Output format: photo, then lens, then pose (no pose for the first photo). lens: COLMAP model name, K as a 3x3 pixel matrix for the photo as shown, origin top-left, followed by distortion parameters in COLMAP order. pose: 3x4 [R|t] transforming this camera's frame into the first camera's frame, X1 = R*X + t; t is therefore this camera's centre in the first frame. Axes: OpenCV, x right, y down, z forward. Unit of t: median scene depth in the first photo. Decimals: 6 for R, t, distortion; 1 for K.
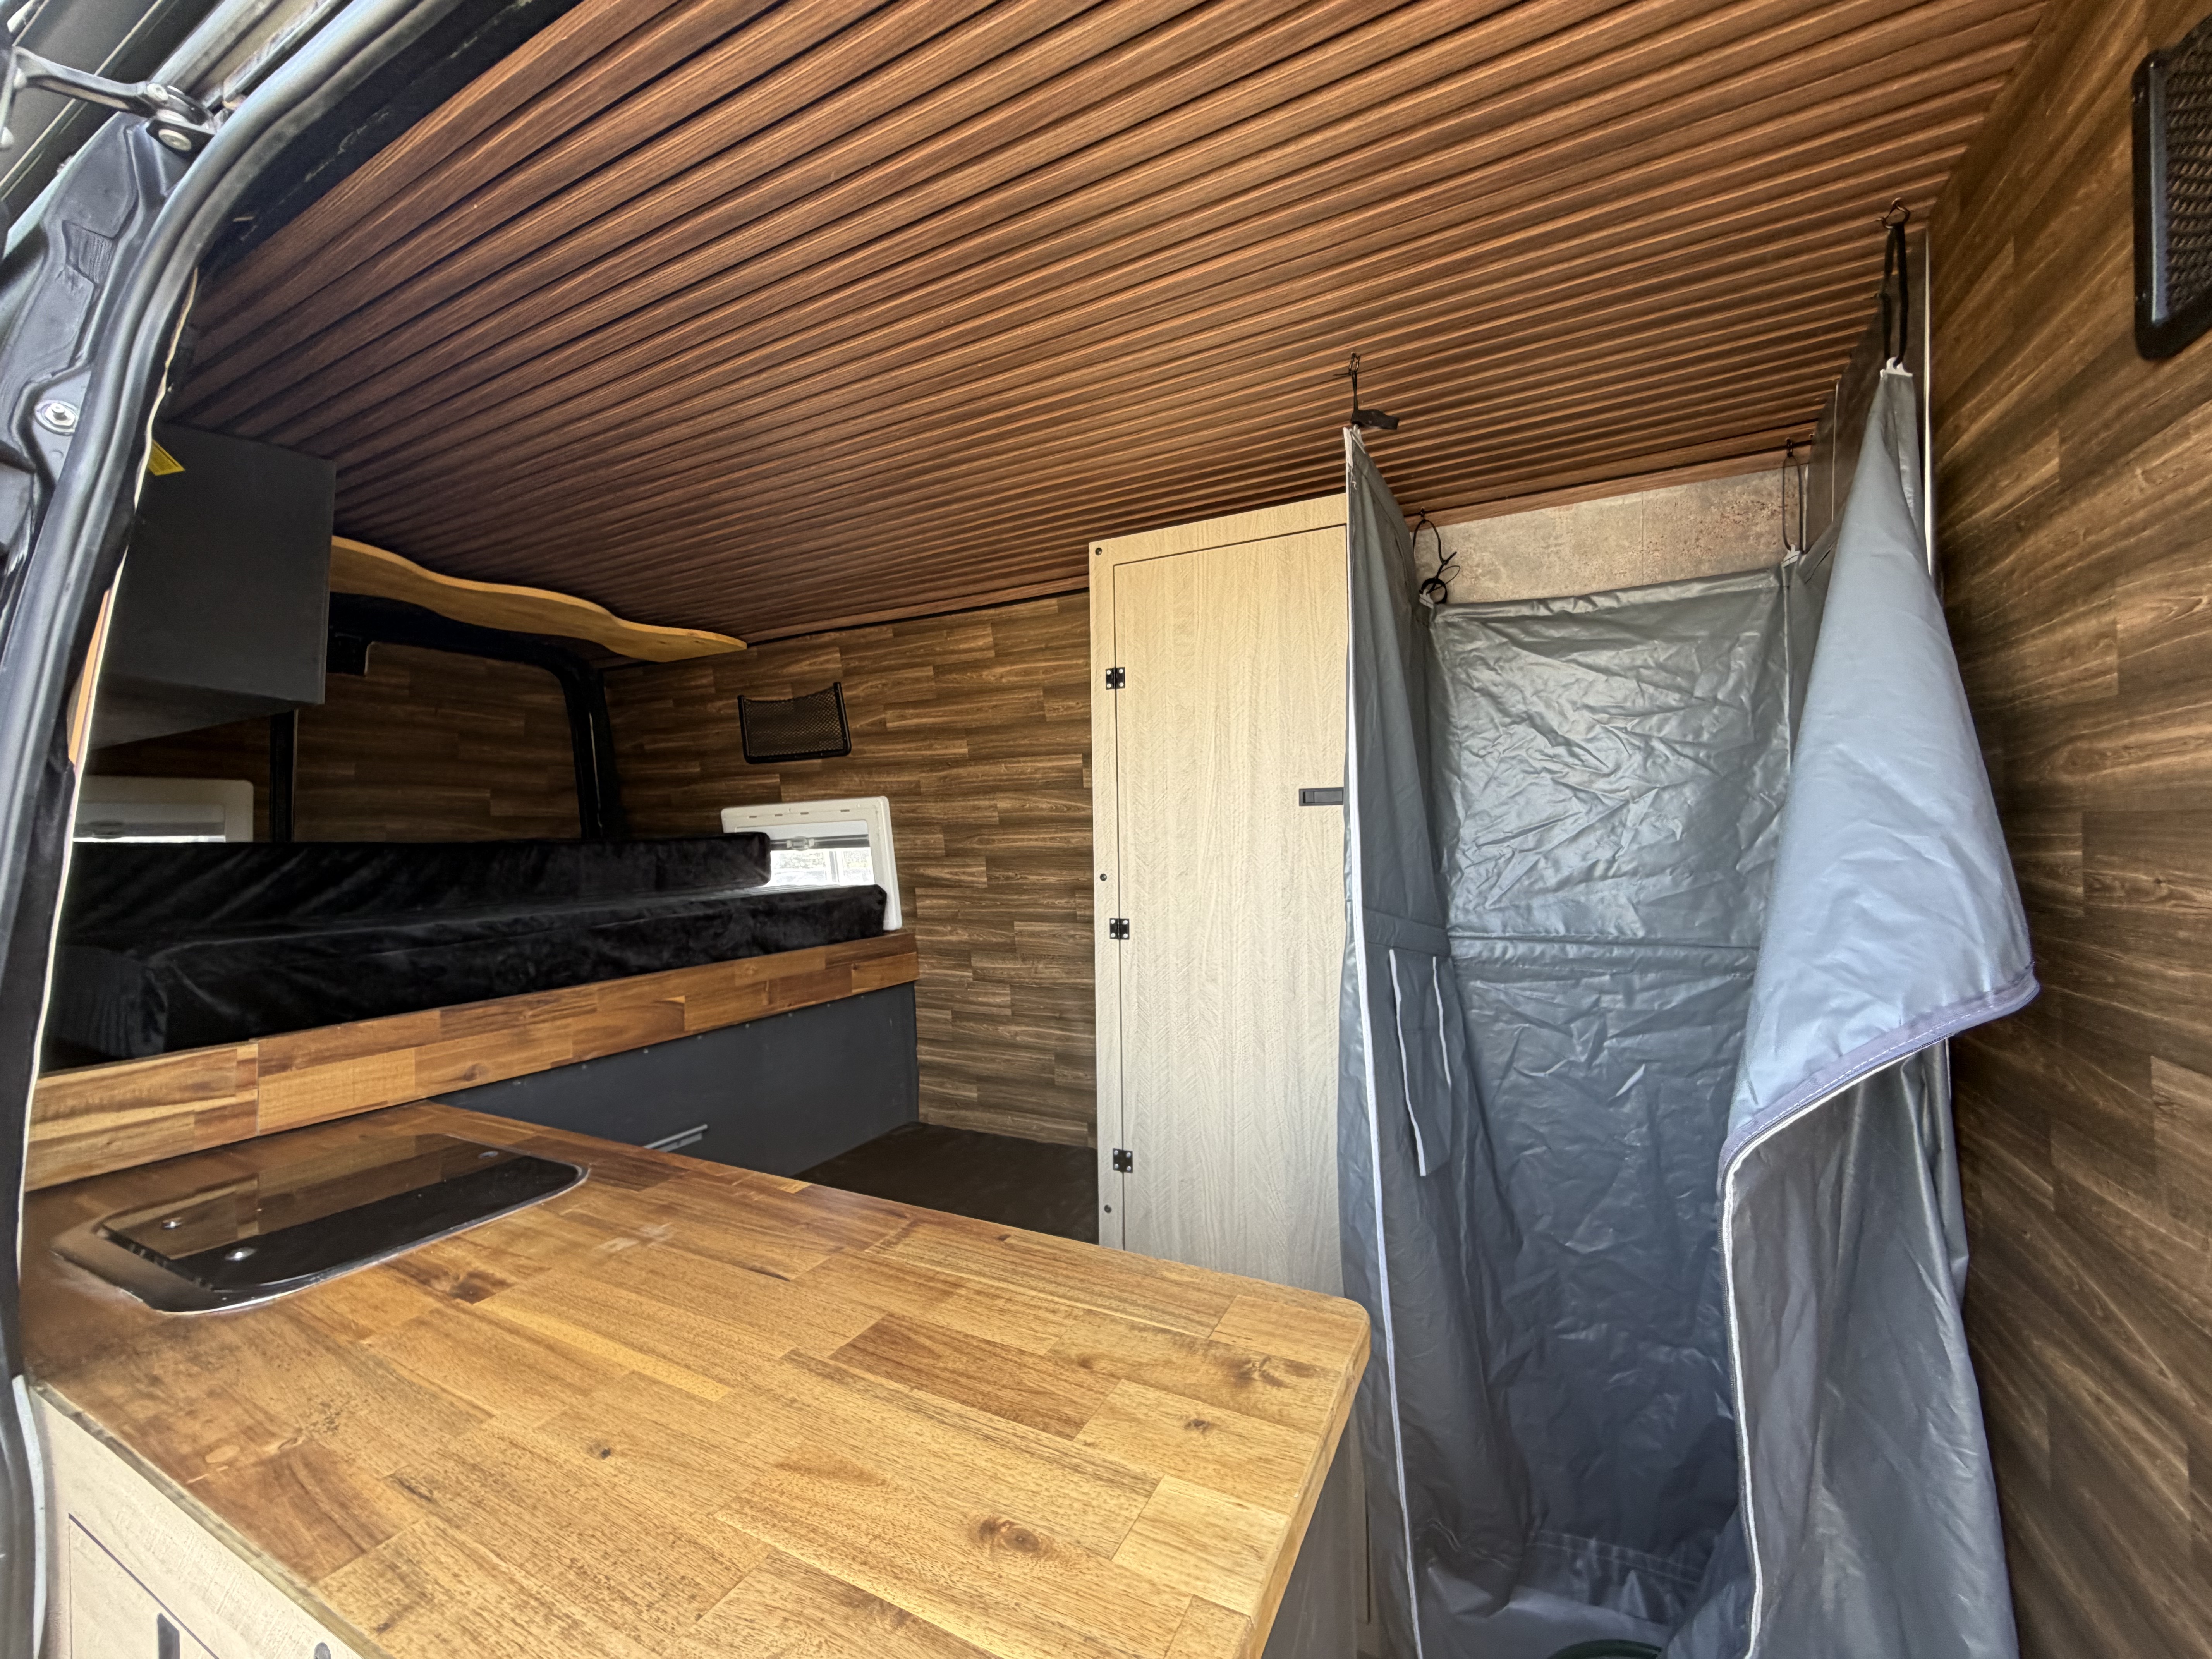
lens RADIAL K [[888.7, 0, 1106.0], [0, 888.7, 829.5], [0, 0, 1]] dist [0.019542, 0.000044]
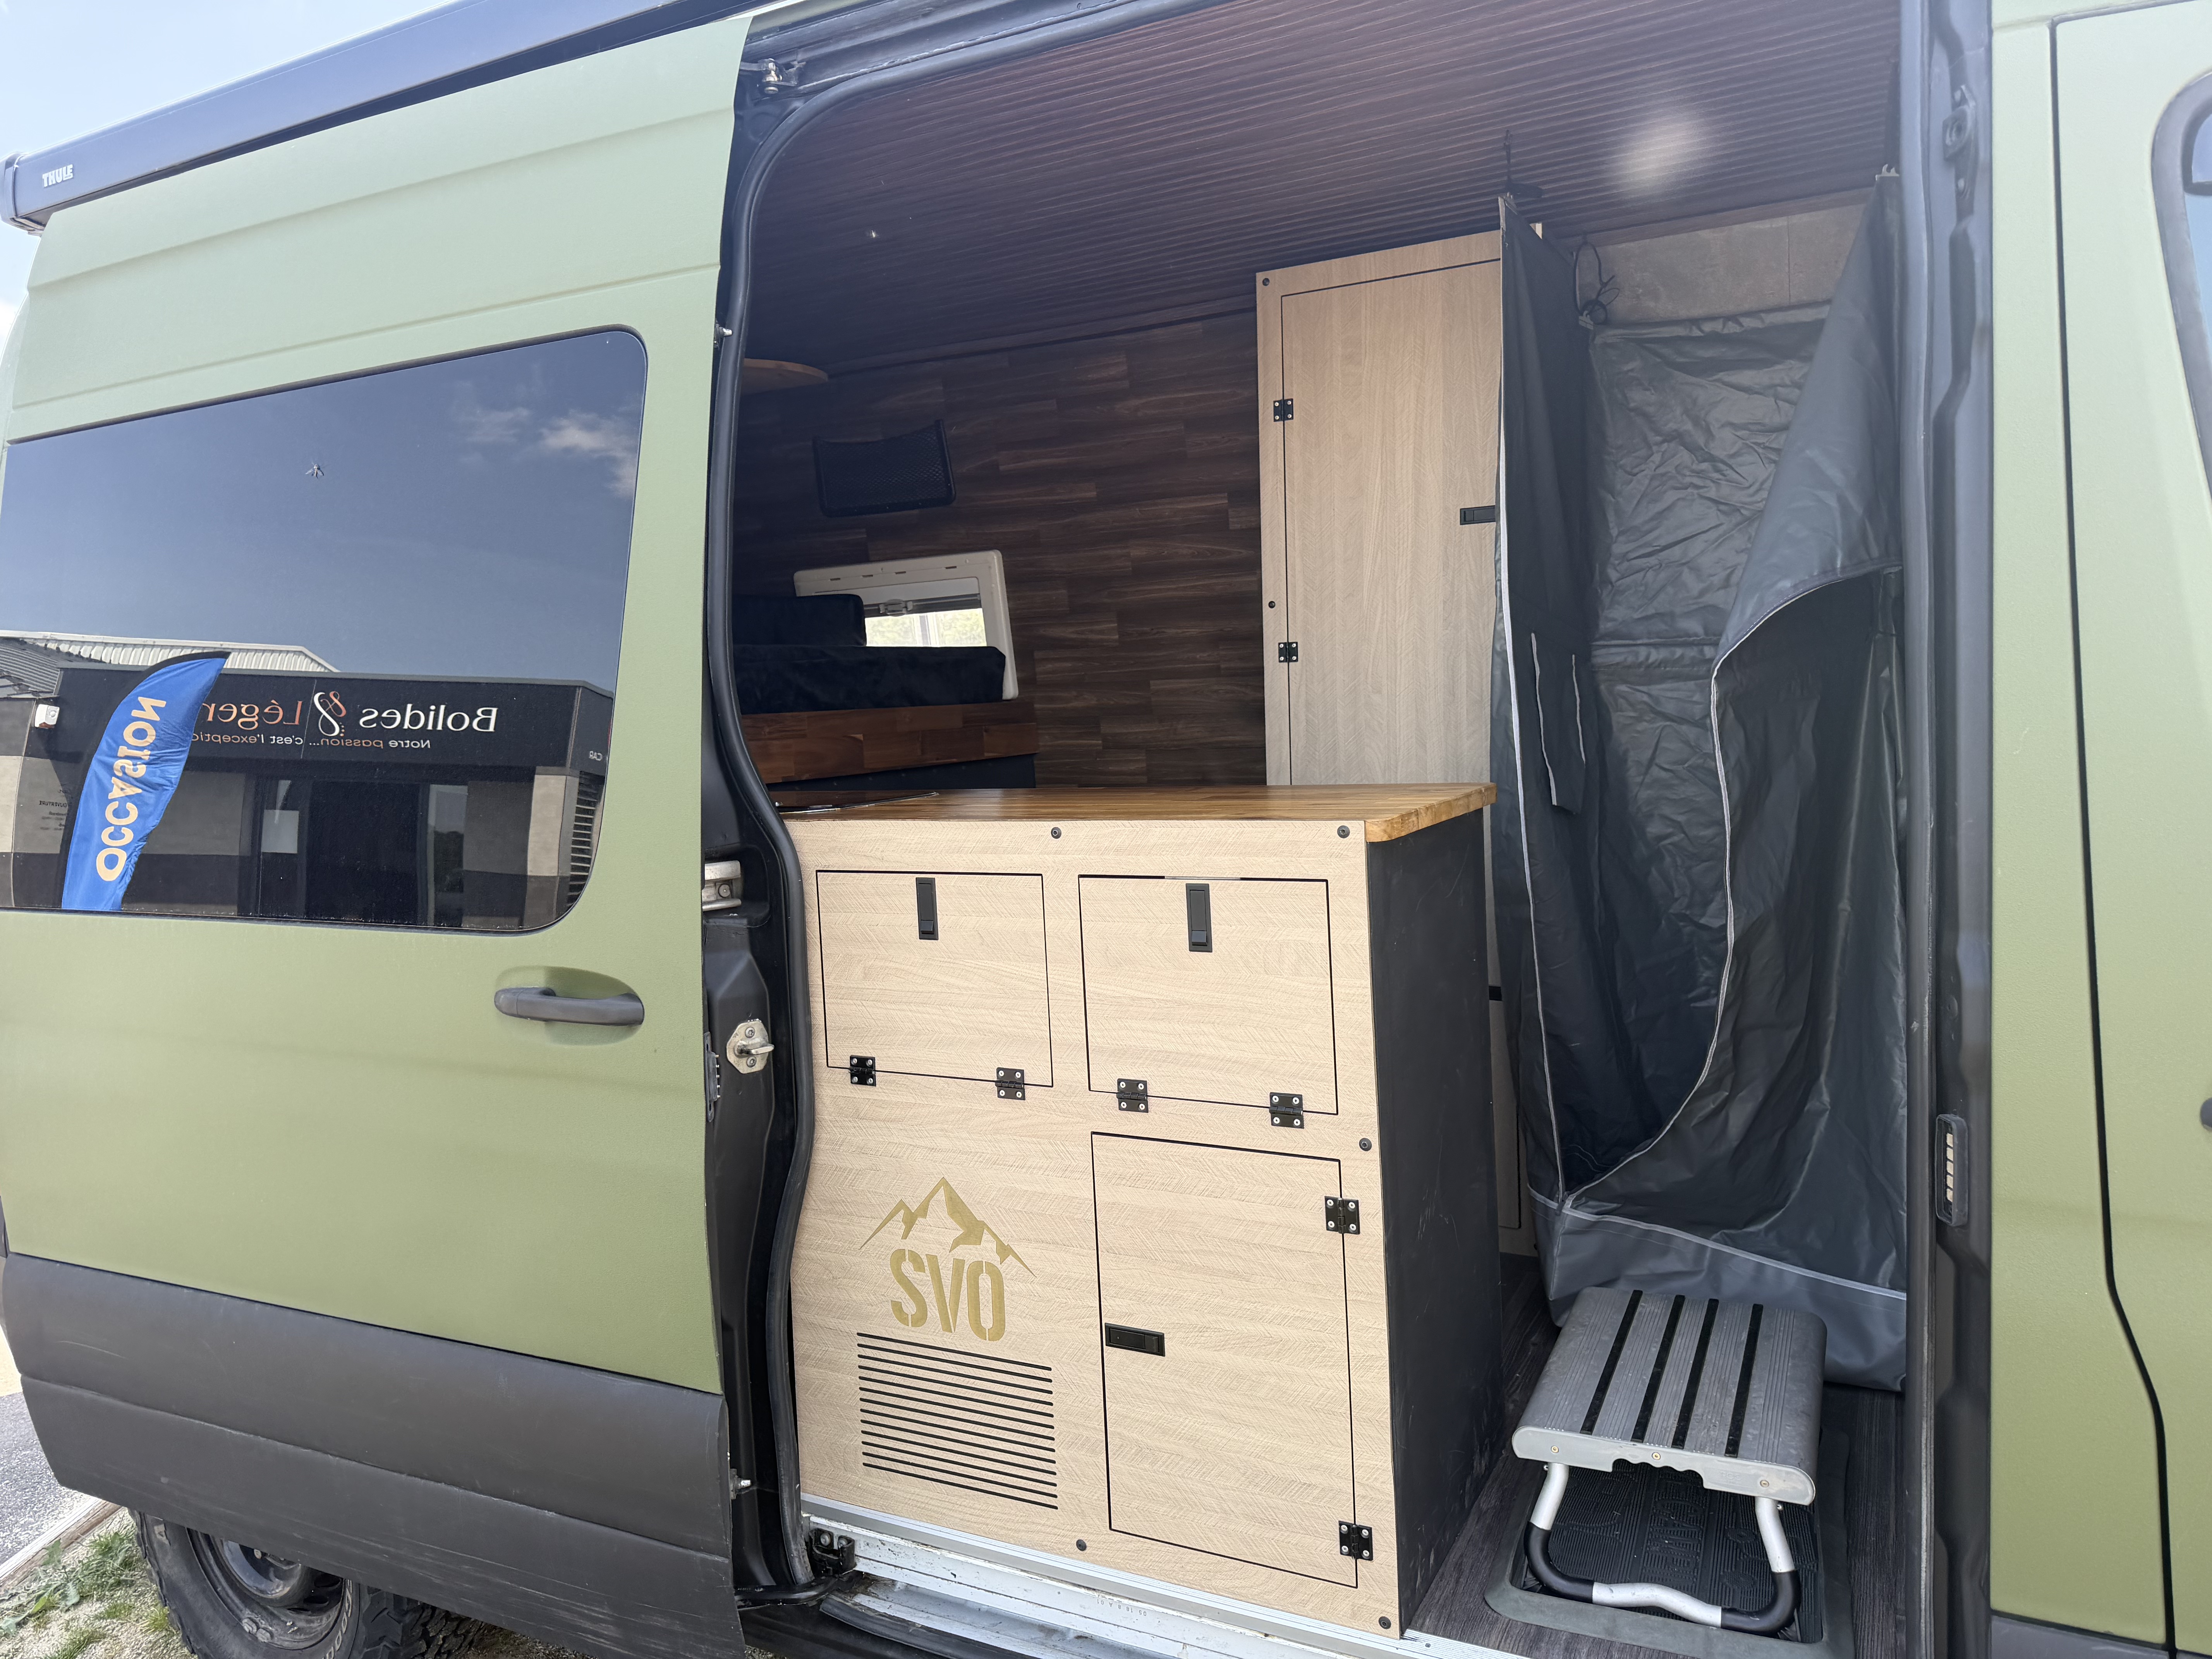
lens RADIAL K [[1537.3, 0, 1106.0], [0, 1537.3, 829.5], [0, 0, 1]] dist [0.162337, -0.289925]
pose [[0.999773, -0.018868, -0.009940, -0.157015], [0.019770, 0.994769, 0.100222, 0.111026], [0.007997, -0.100396, 0.994915, -0.721855]]
